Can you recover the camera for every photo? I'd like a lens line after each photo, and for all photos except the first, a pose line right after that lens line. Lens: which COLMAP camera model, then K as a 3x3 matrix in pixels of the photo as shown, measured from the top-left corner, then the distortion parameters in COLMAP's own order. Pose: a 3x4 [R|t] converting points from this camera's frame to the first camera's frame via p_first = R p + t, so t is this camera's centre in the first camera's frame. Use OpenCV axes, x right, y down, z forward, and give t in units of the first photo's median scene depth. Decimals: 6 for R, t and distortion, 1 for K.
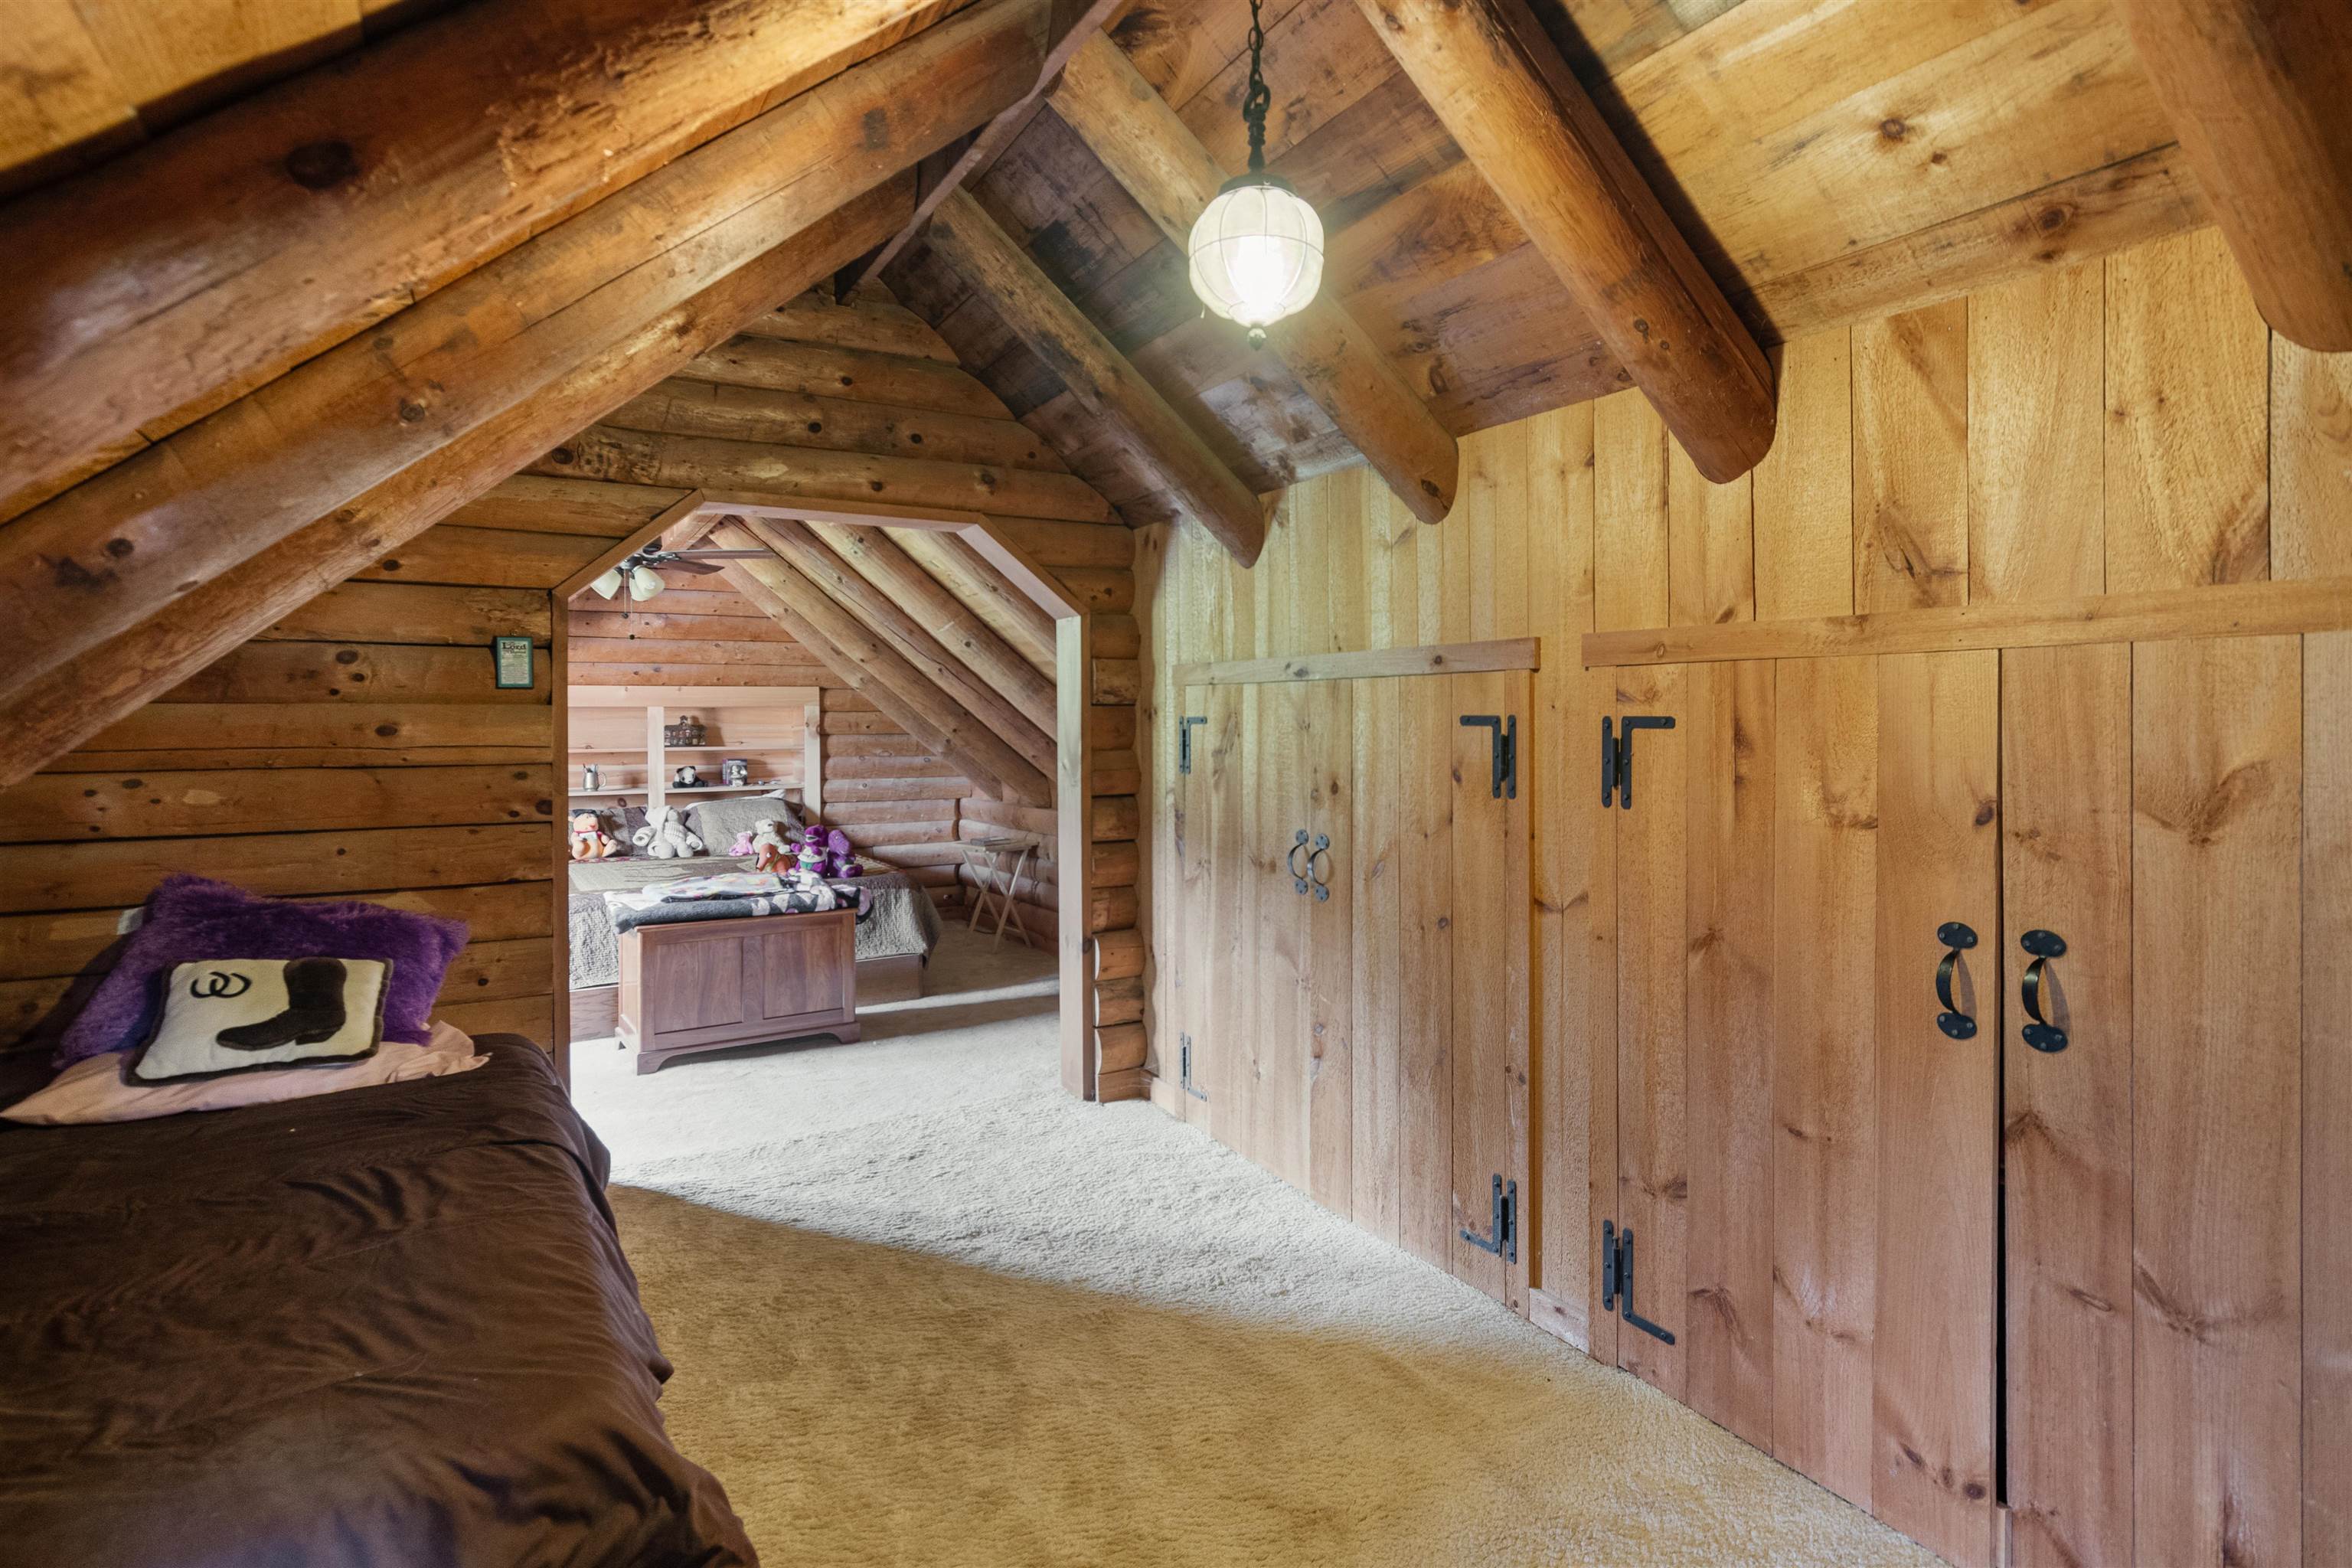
lens RADIAL K [[1178.6, 0, 1169.8], [0, 1178.6, 733.5], [0, 0, 1]] dist [-0.000601, 0.000030]
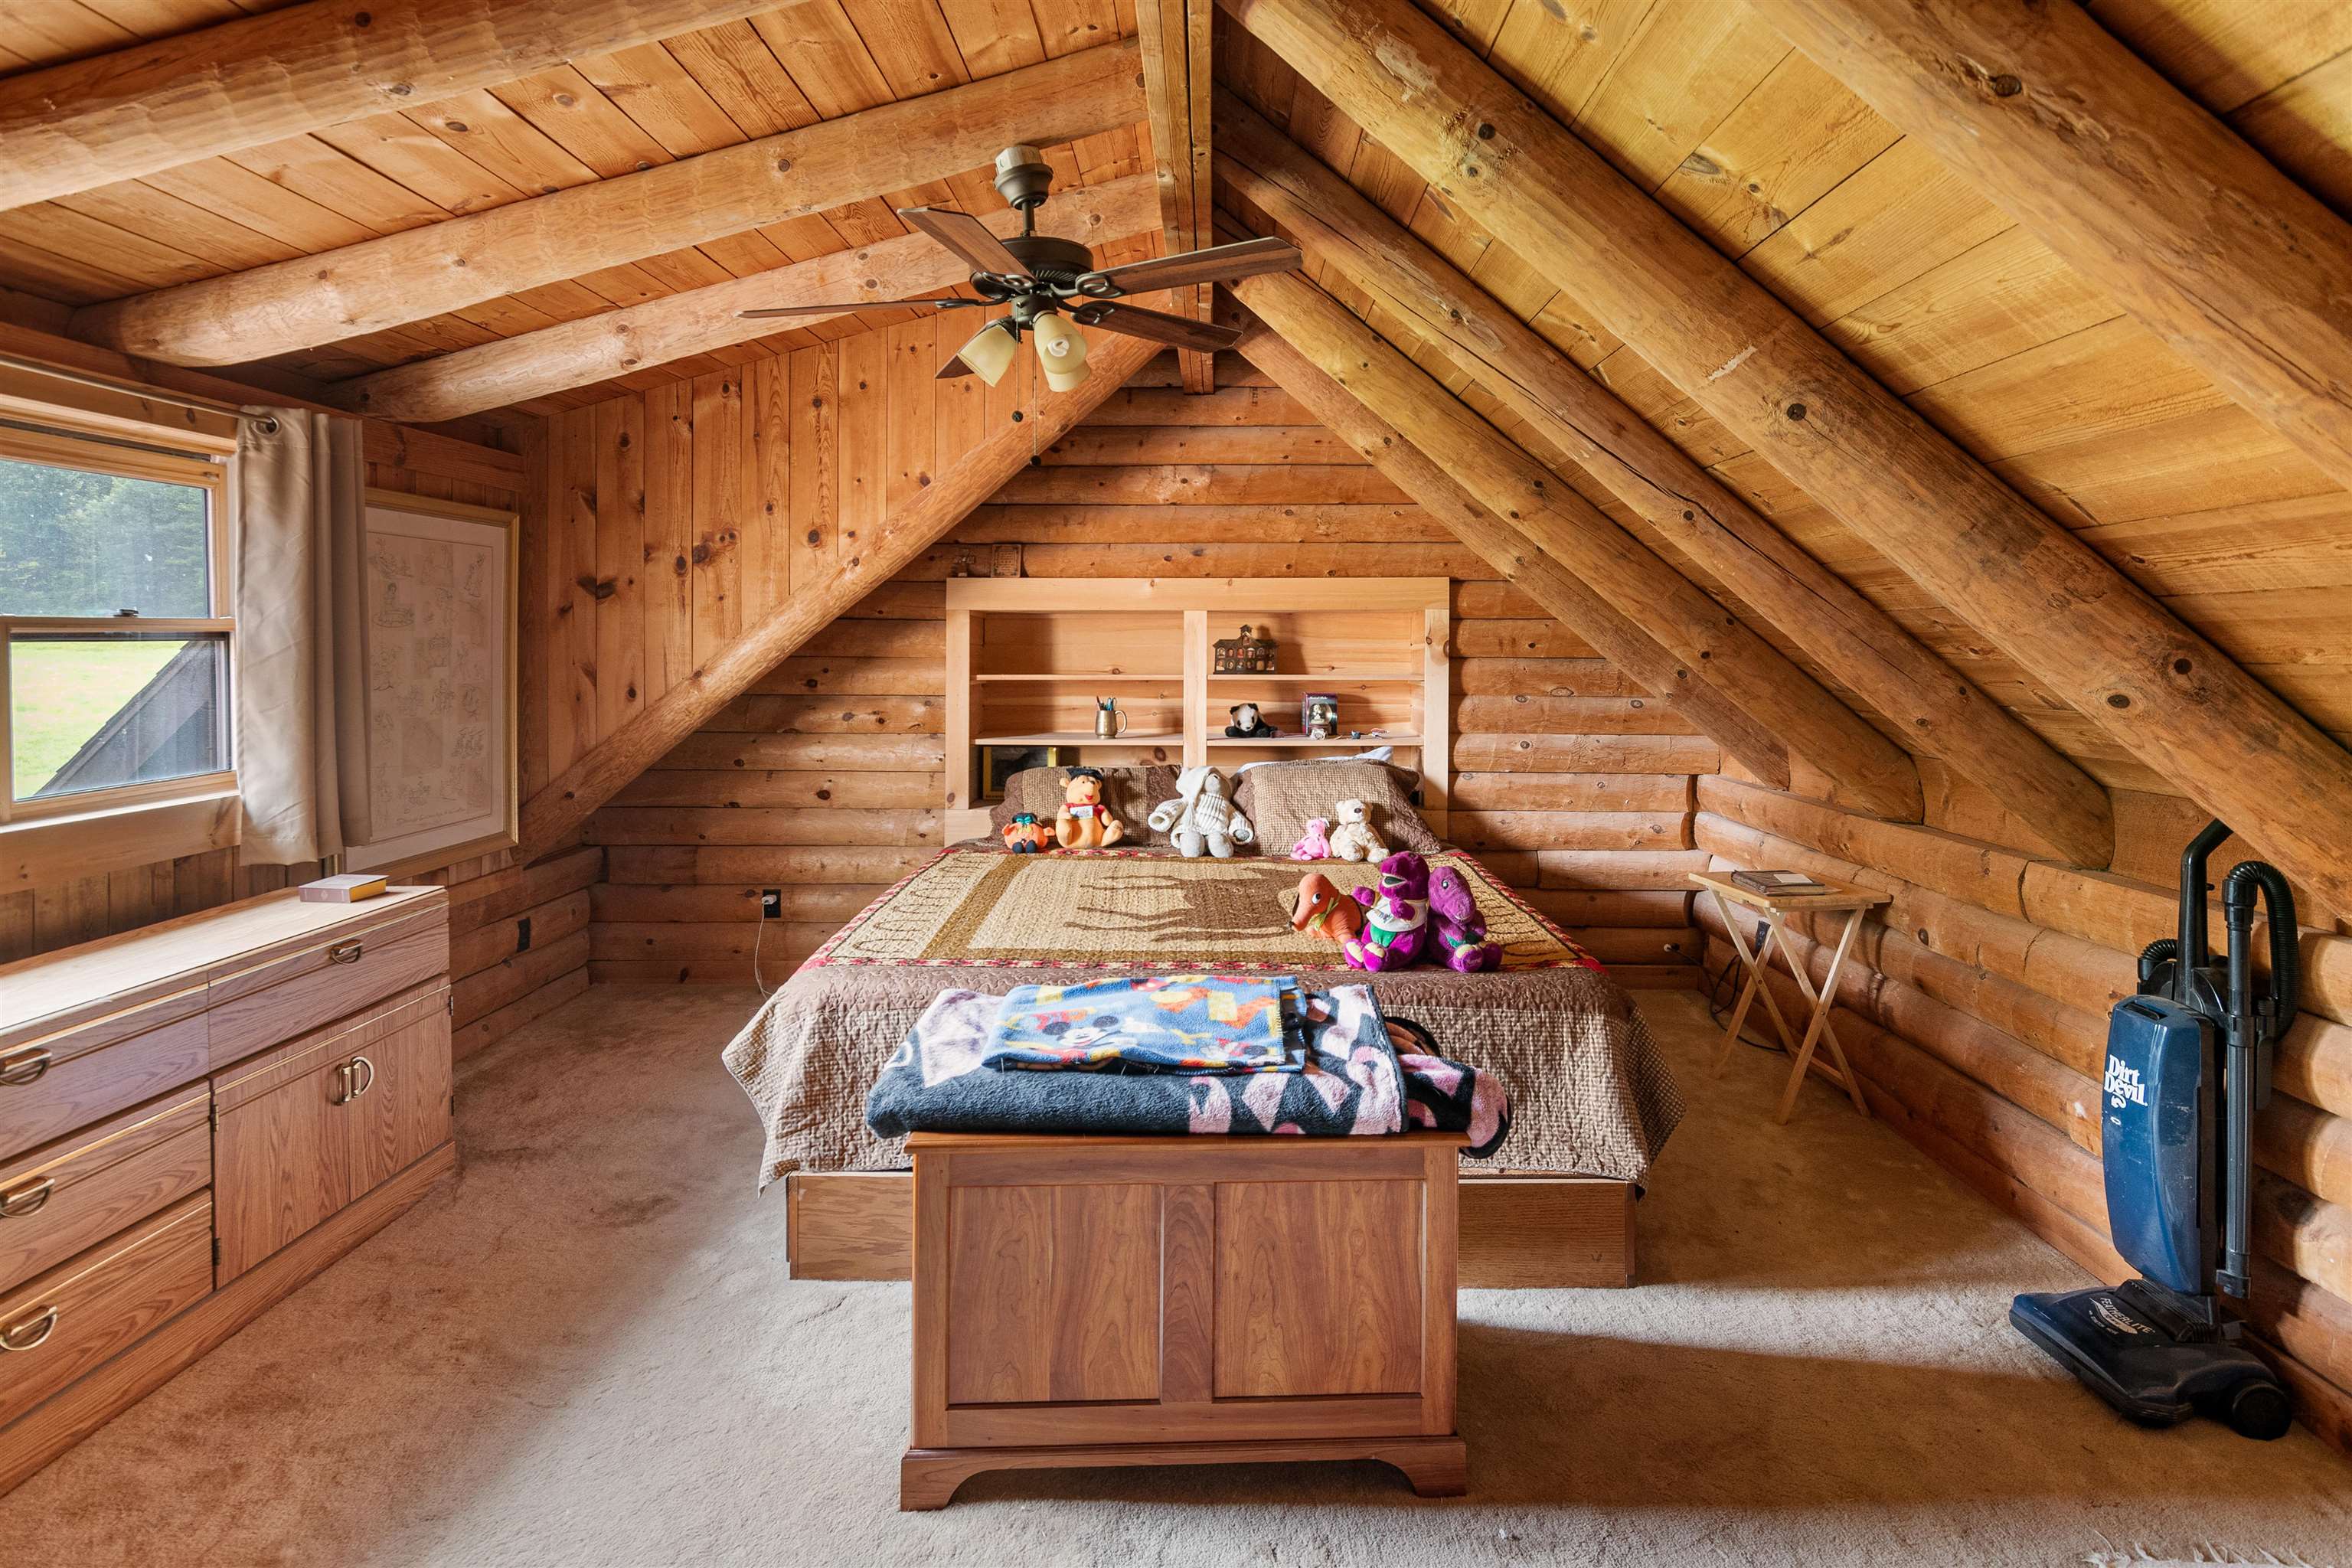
lens RADIAL K [[1142.9, 0, 1181.2], [0, 1142.9, 658.1], [0, 0, 1]] dist [-0.000438, 0.000294]
pose [[0.843608, 0.016518, -0.536705, -0.105974], [-0.013155, 0.999863, 0.010095, -0.003049], [0.536798, -0.001456, 0.843710, 0.460234]]
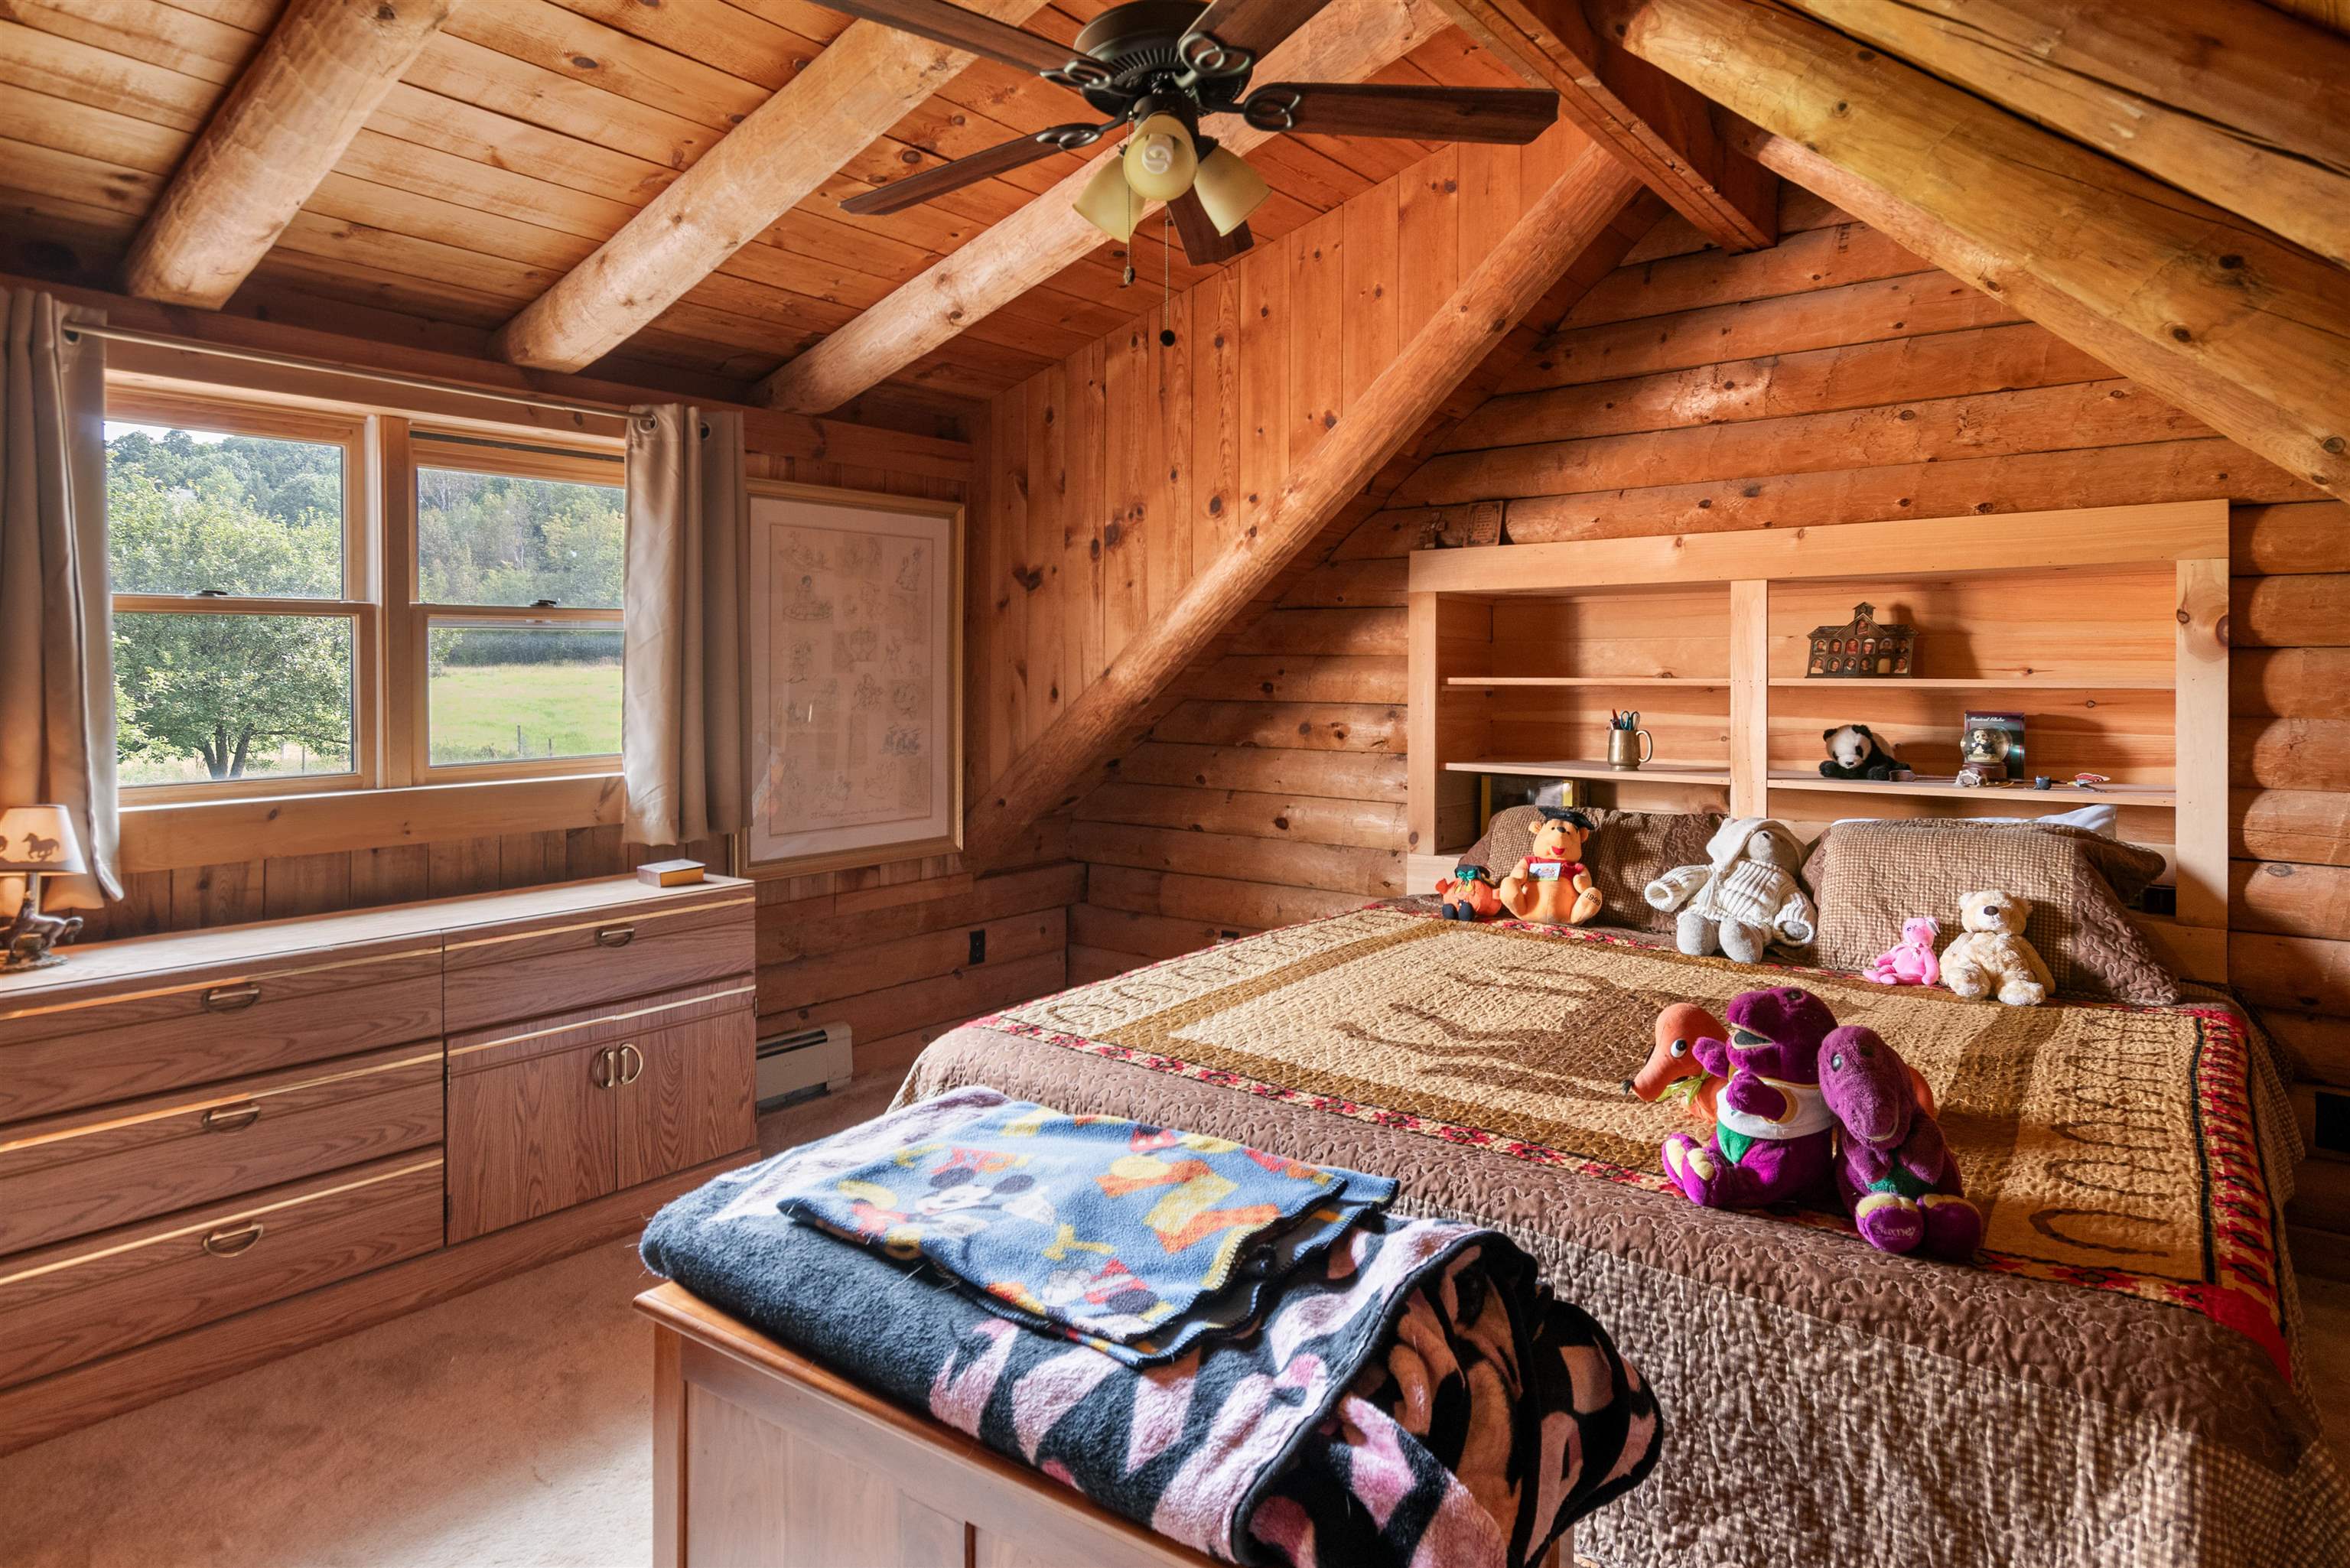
lens RADIAL K [[1285.5, 0, 1255.3], [0, 1285.5, 668.6], [0, 0, 1]] dist [-0.002106, -0.000594]
pose [[0.373436, 0.006608, -0.927632, -0.073943], [-0.011693, 0.999929, 0.002416, 0.009442], [0.927582, 0.009945, 0.373487, 0.650069]]
